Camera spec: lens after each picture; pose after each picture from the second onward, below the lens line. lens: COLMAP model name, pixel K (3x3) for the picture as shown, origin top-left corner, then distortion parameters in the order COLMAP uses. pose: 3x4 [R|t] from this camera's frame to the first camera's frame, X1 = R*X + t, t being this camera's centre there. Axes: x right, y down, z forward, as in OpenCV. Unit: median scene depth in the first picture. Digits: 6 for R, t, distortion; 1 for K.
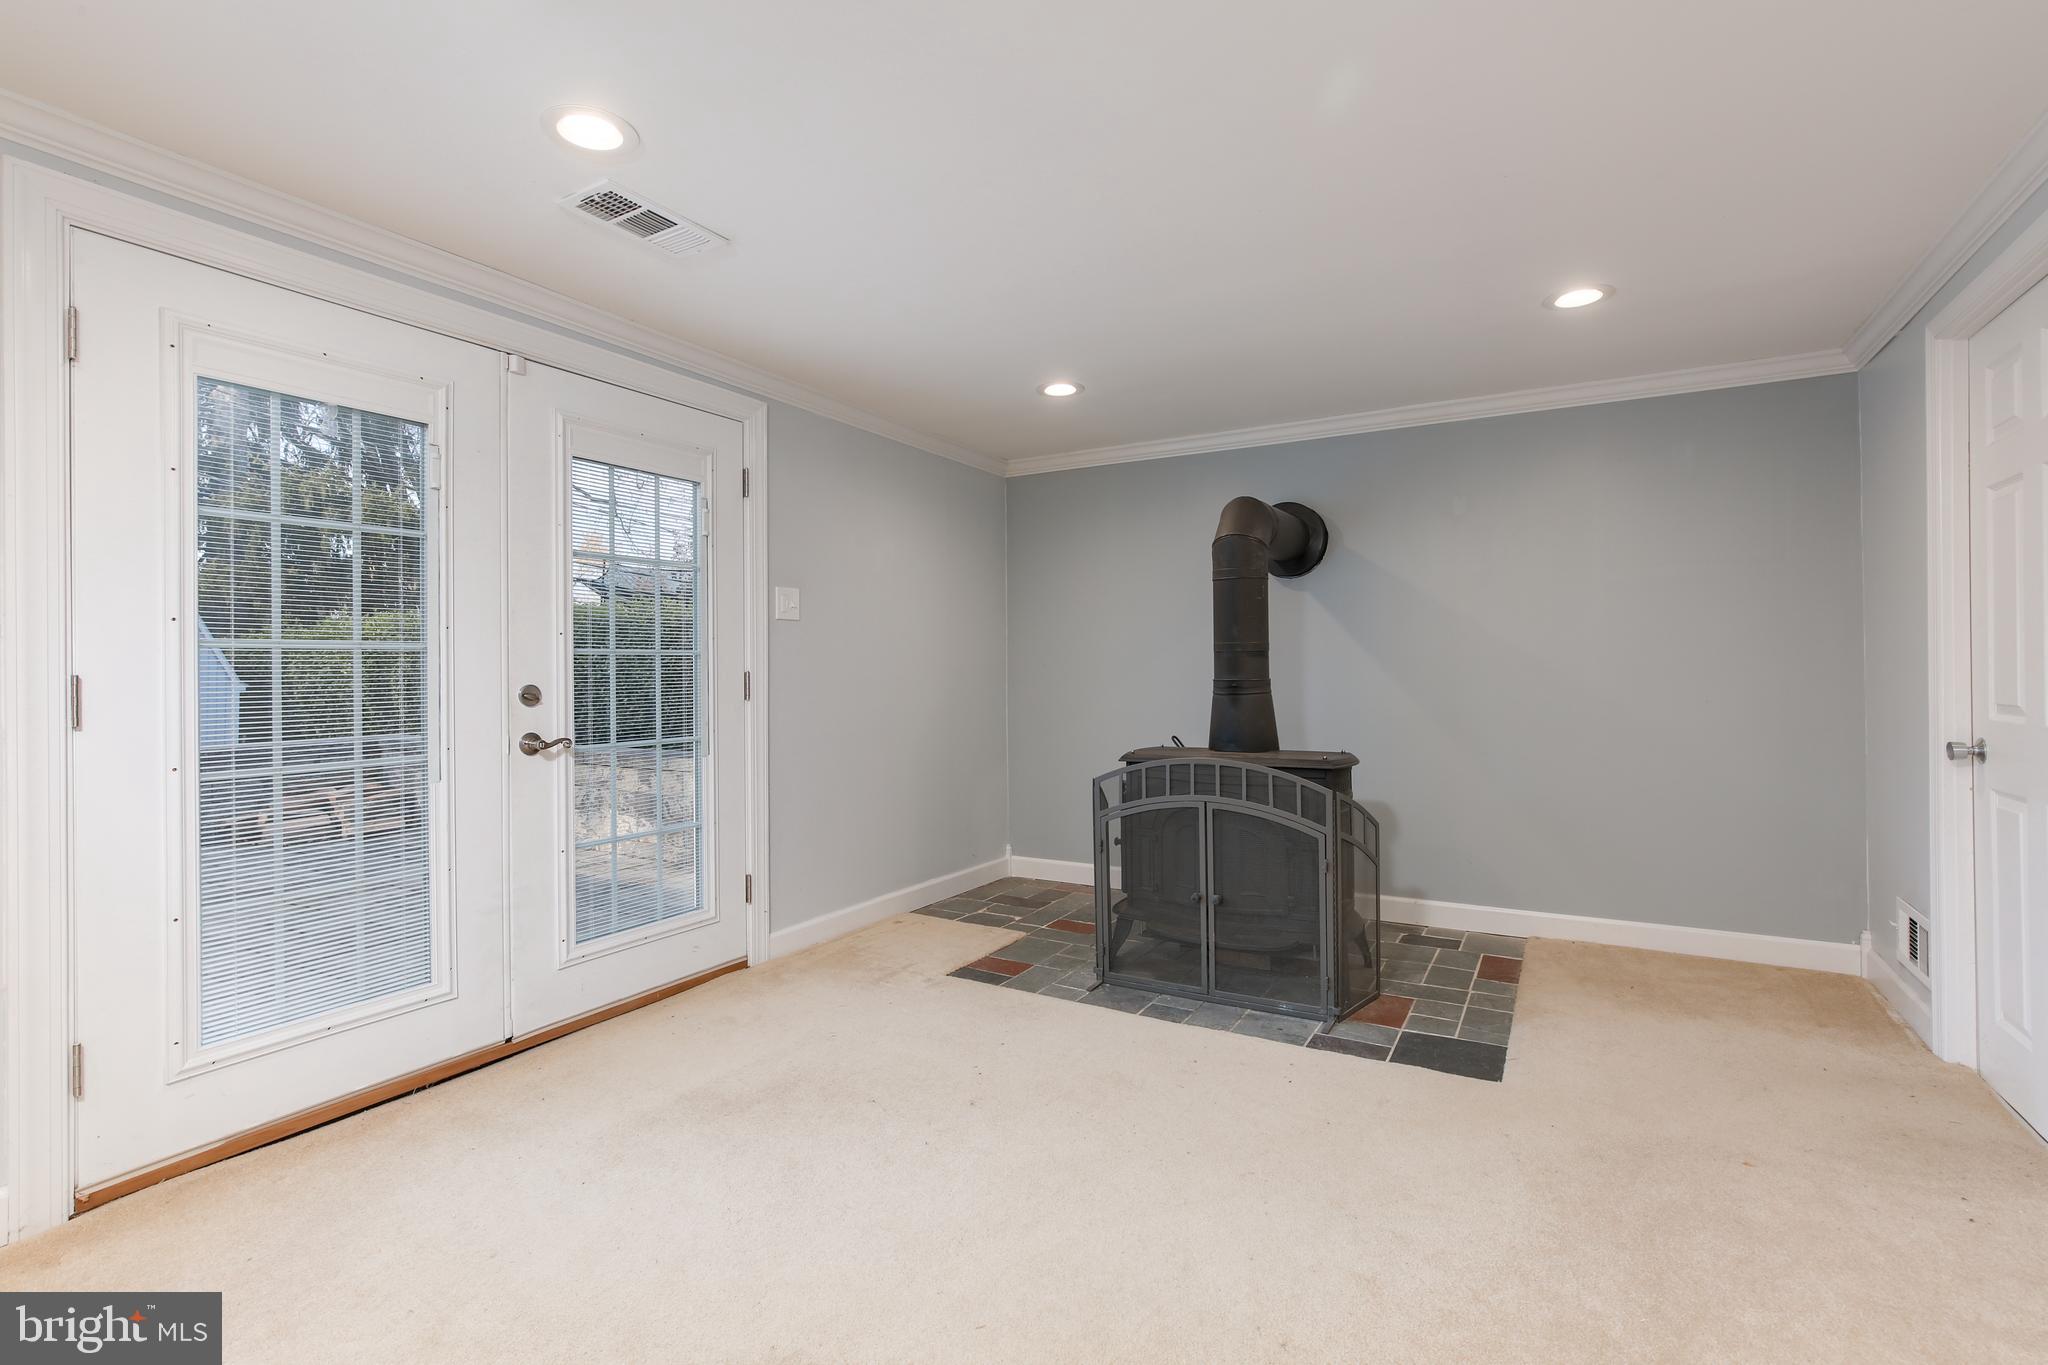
lens RADIAL K [[933.6, 0, 1012.4], [0, 933.6, 680.1], [0, 0, 1]] dist [0.006886, -0.002040]
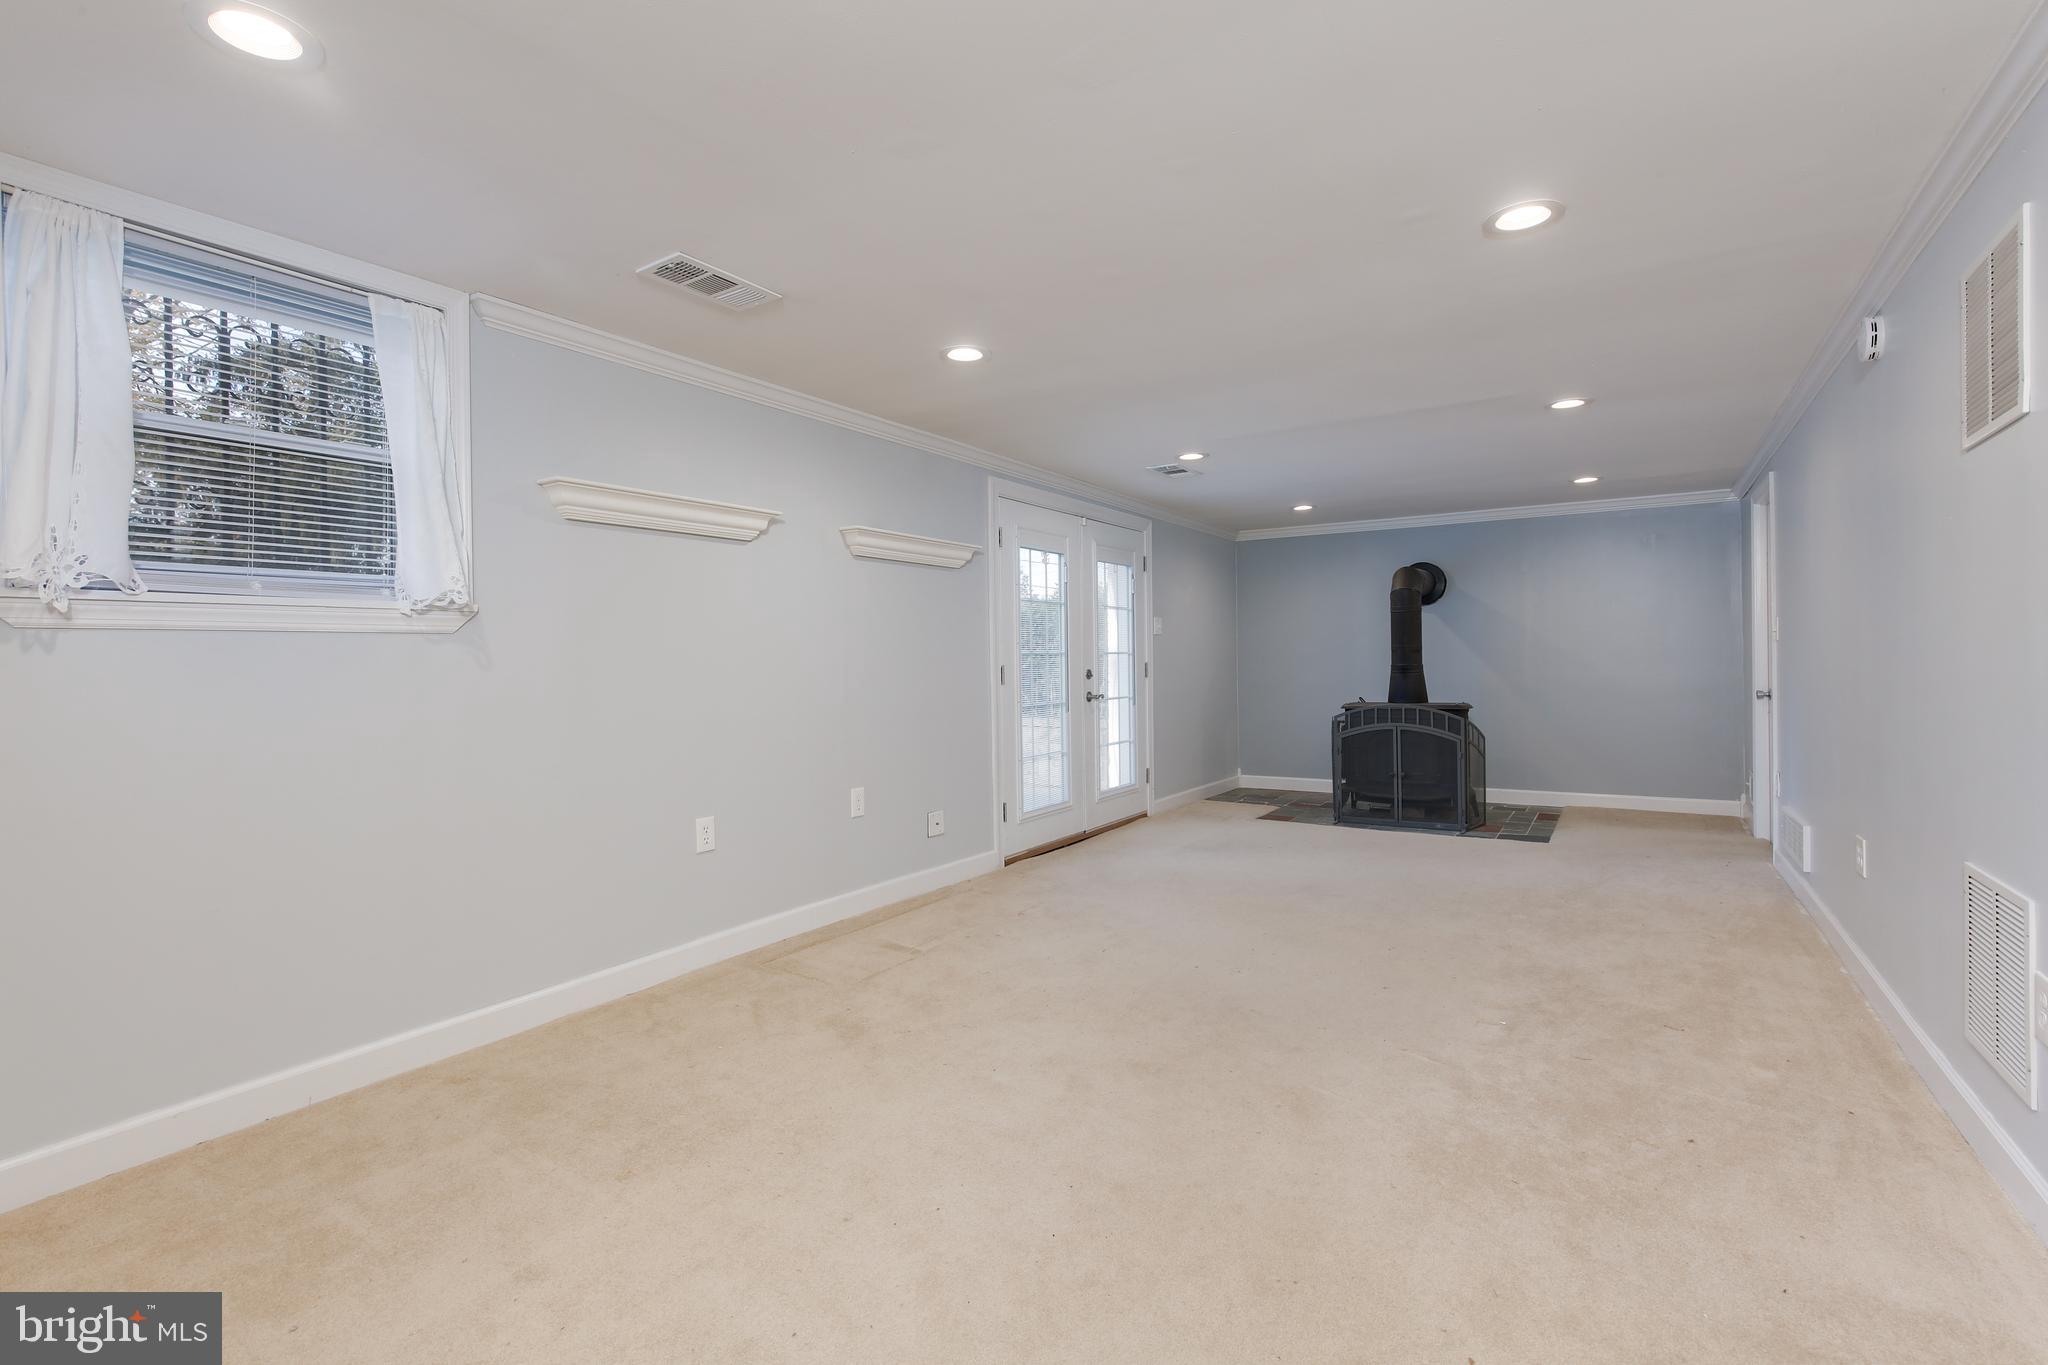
lens RADIAL K [[933.6, 0, 1014.7], [0, 933.6, 679.6], [0, 0, 1]] dist [0.006886, -0.002040]
pose [[0.999267, -0.006378, -0.037735, -0.479789], [0.006695, 0.999943, 0.008283, 0.008028], [0.037680, -0.008530, 0.999253, -0.922033]]
